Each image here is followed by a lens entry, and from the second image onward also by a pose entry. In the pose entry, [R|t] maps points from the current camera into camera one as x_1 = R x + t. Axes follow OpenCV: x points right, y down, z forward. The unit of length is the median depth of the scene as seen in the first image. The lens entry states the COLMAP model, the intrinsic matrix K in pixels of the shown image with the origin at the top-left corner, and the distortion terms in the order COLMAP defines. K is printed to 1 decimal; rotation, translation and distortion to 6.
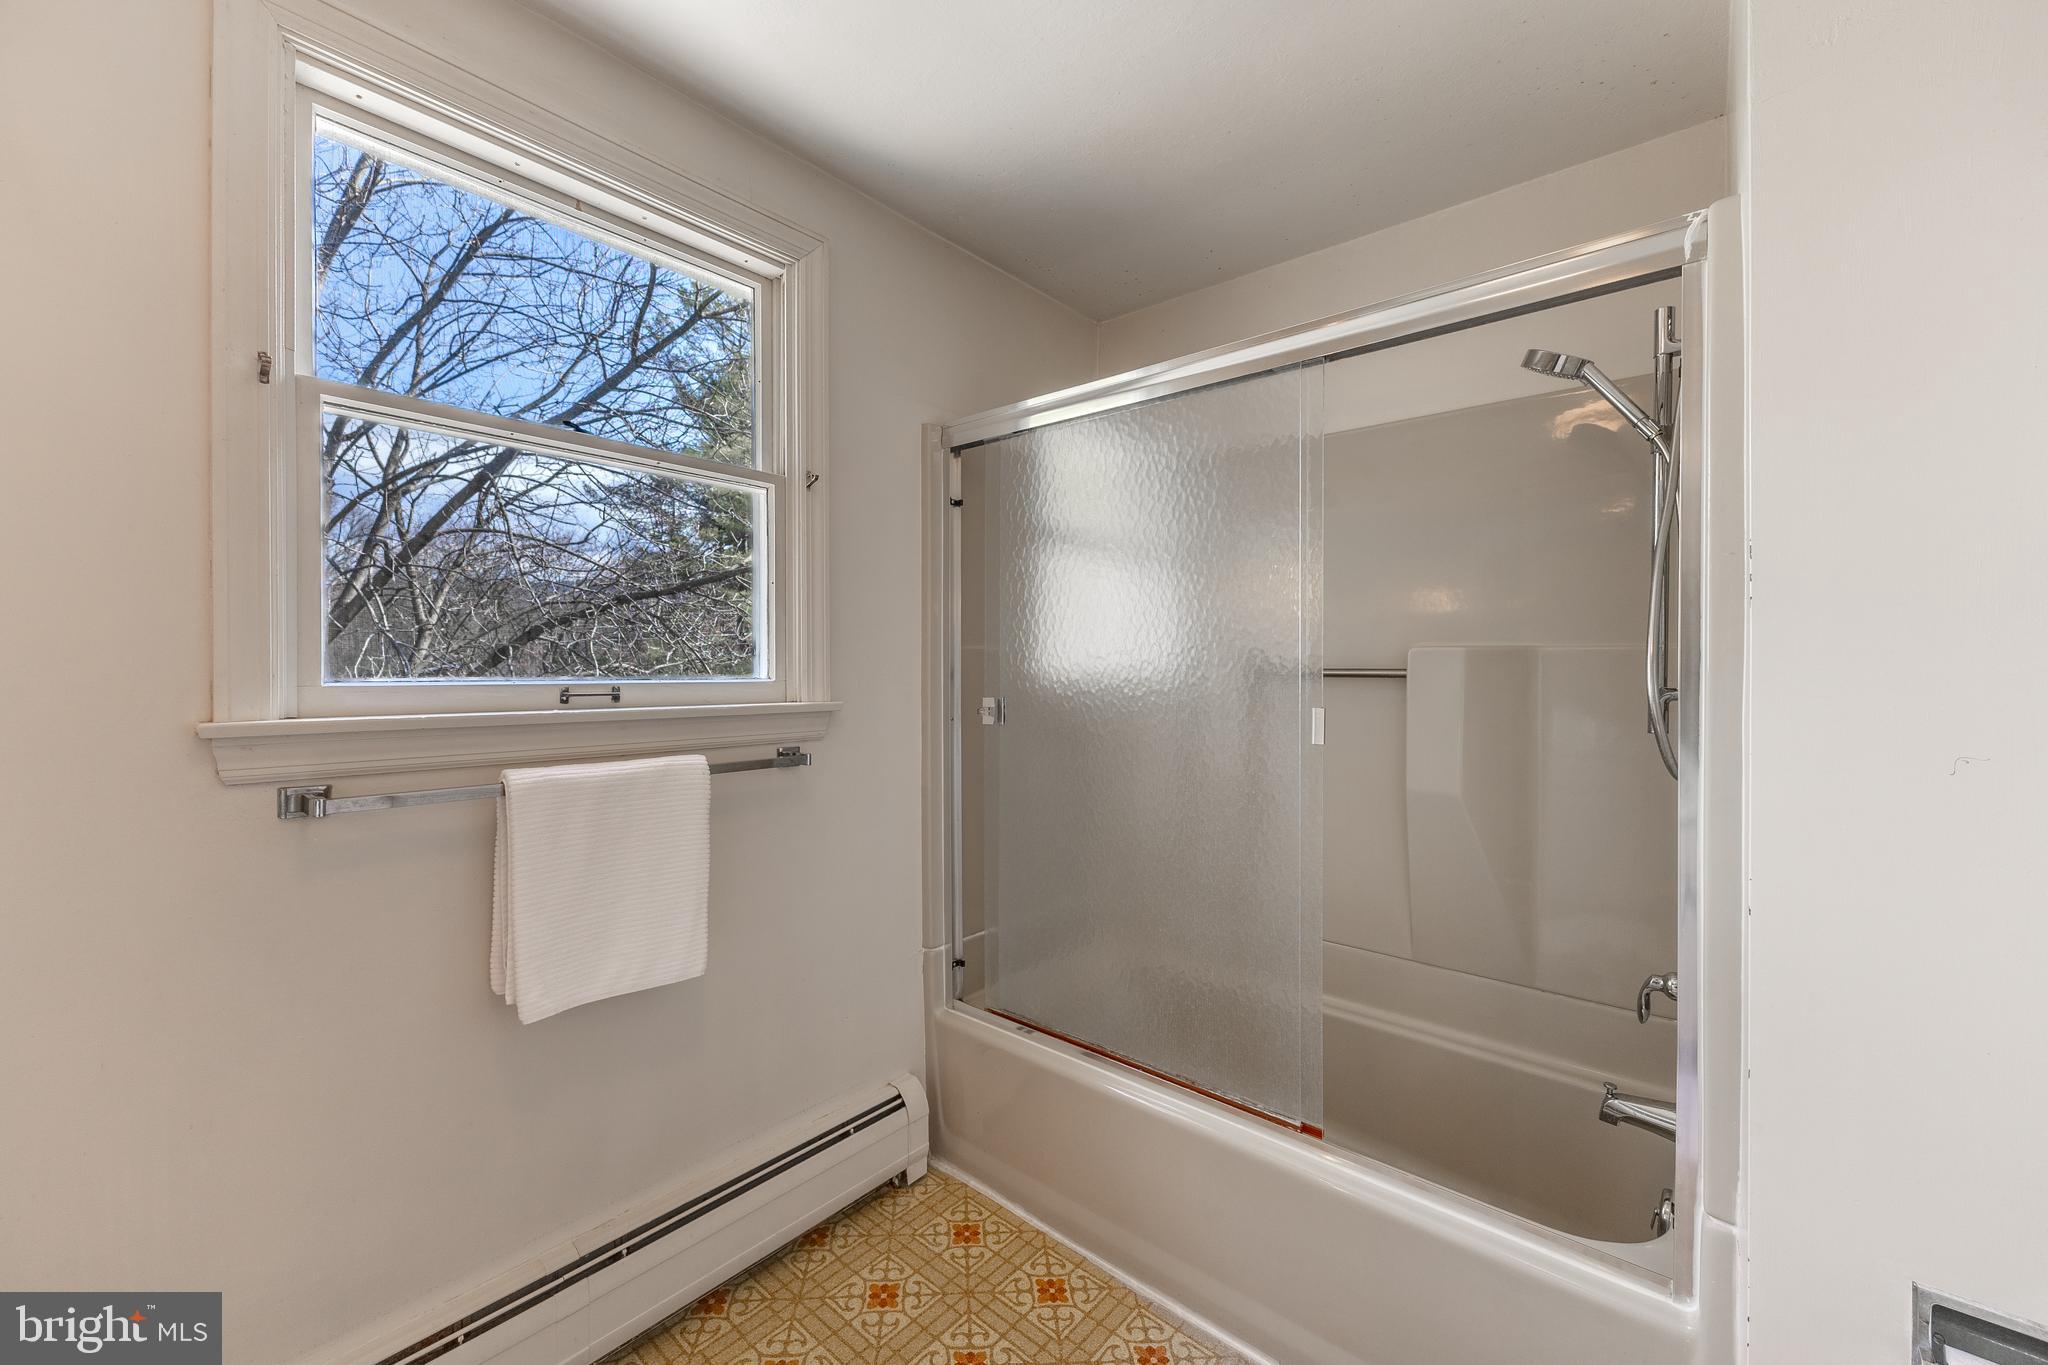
lens RADIAL K [[827.4, 0, 1020.4], [0, 827.4, 672.3], [0, 0, 1]] dist [0.000737, -0.000152]
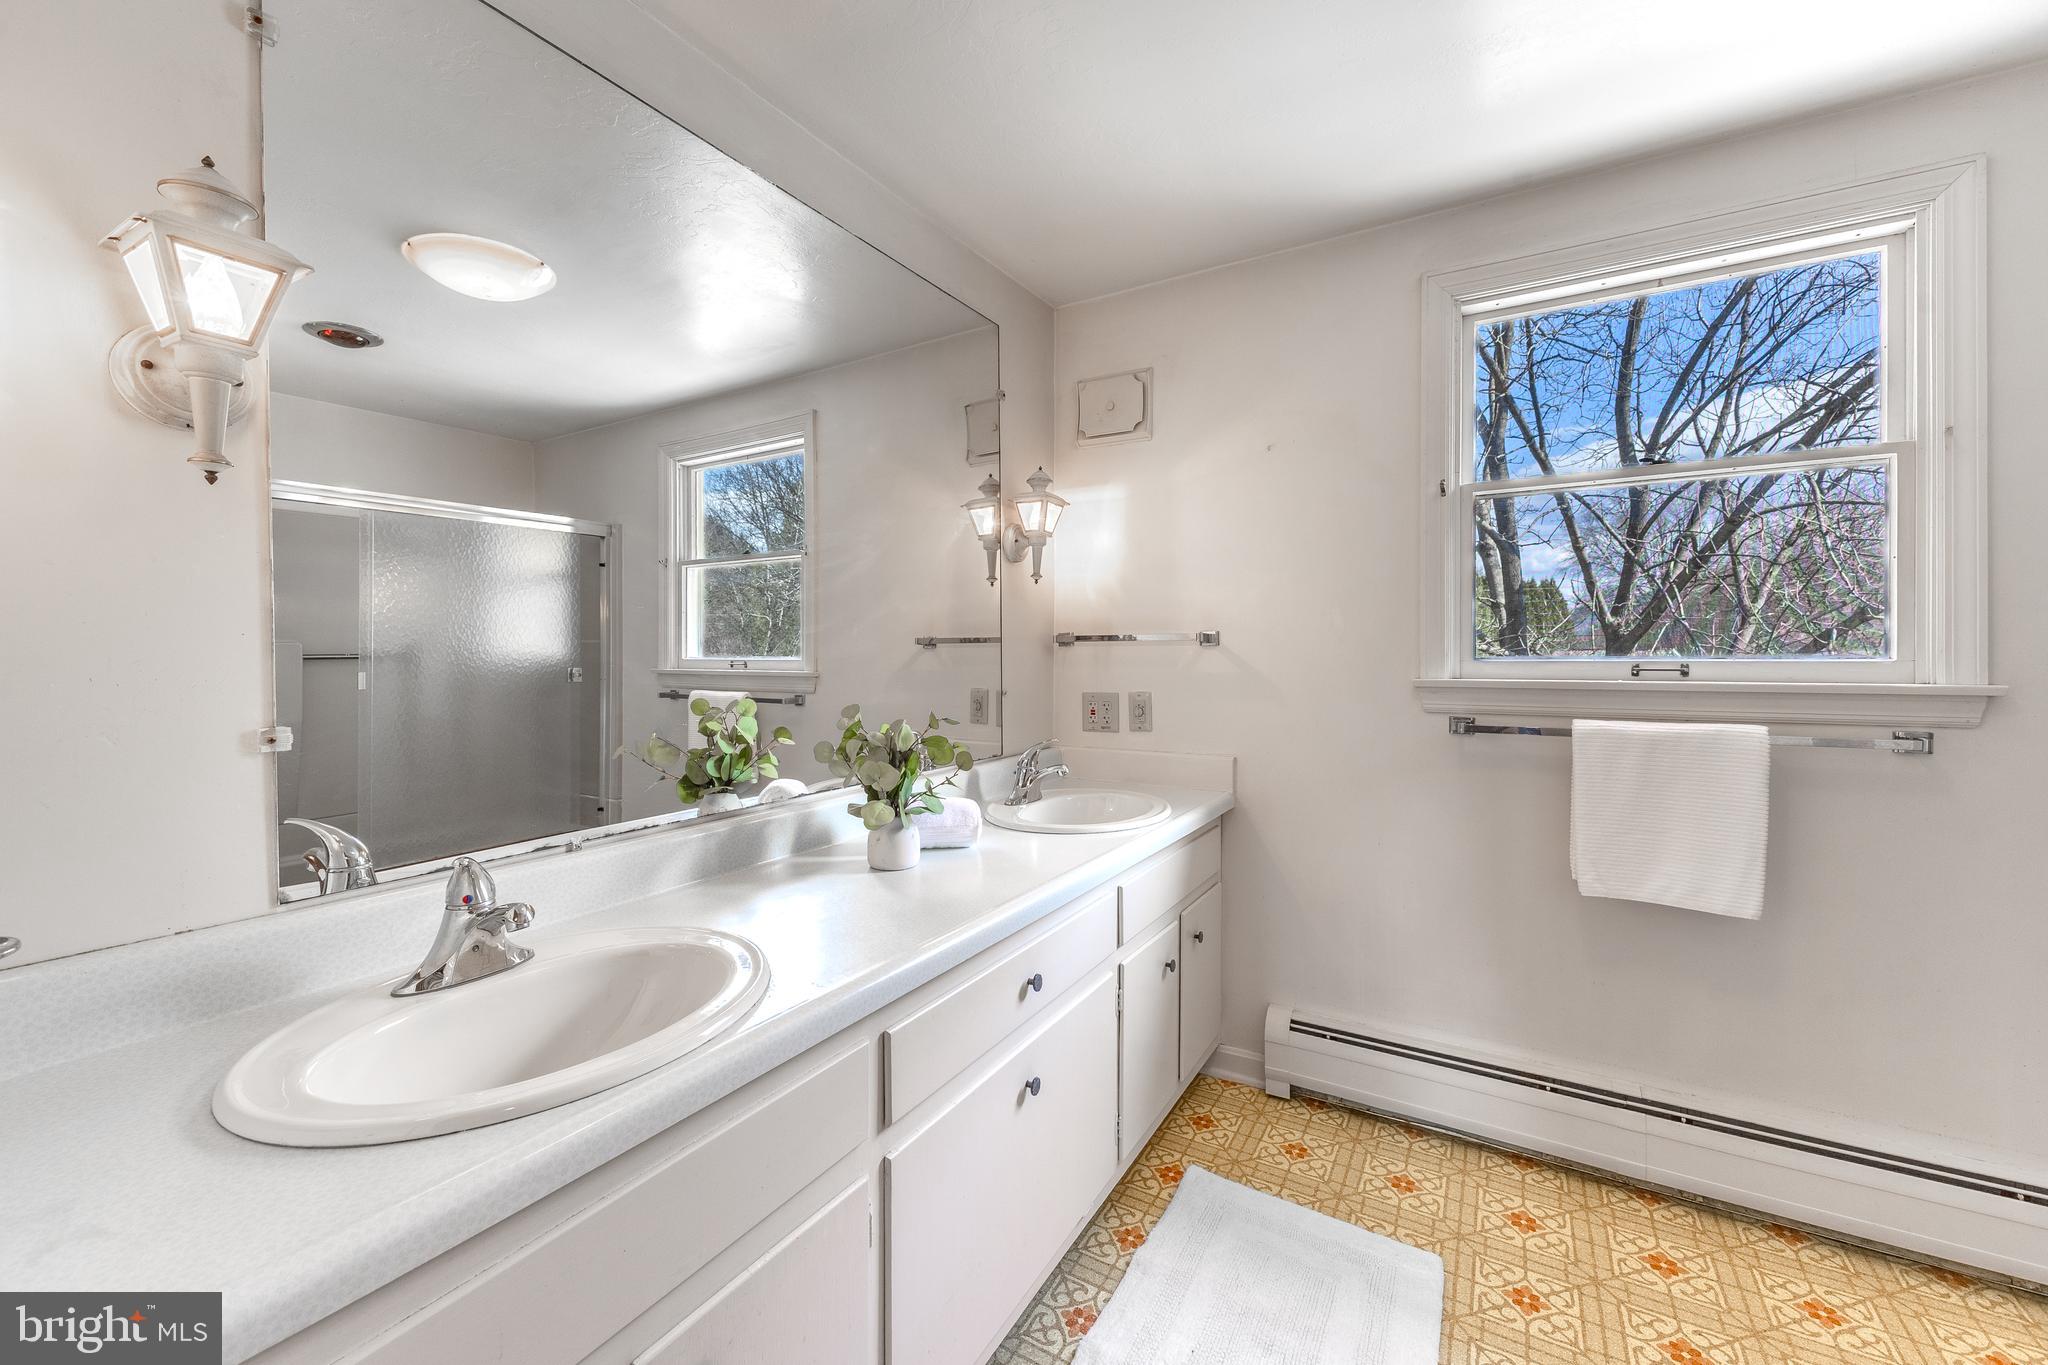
lens RADIAL K [[827.4, 0, 1013.2], [0, 827.4, 667.8], [0, 0, 1]] dist [0.000737, -0.000152]
pose [[0.180456, 0.010953, -0.983522, 0.543765], [-0.002322, 0.999940, 0.010710, 0.012052], [0.983580, 0.000351, 0.180471, -0.206779]]
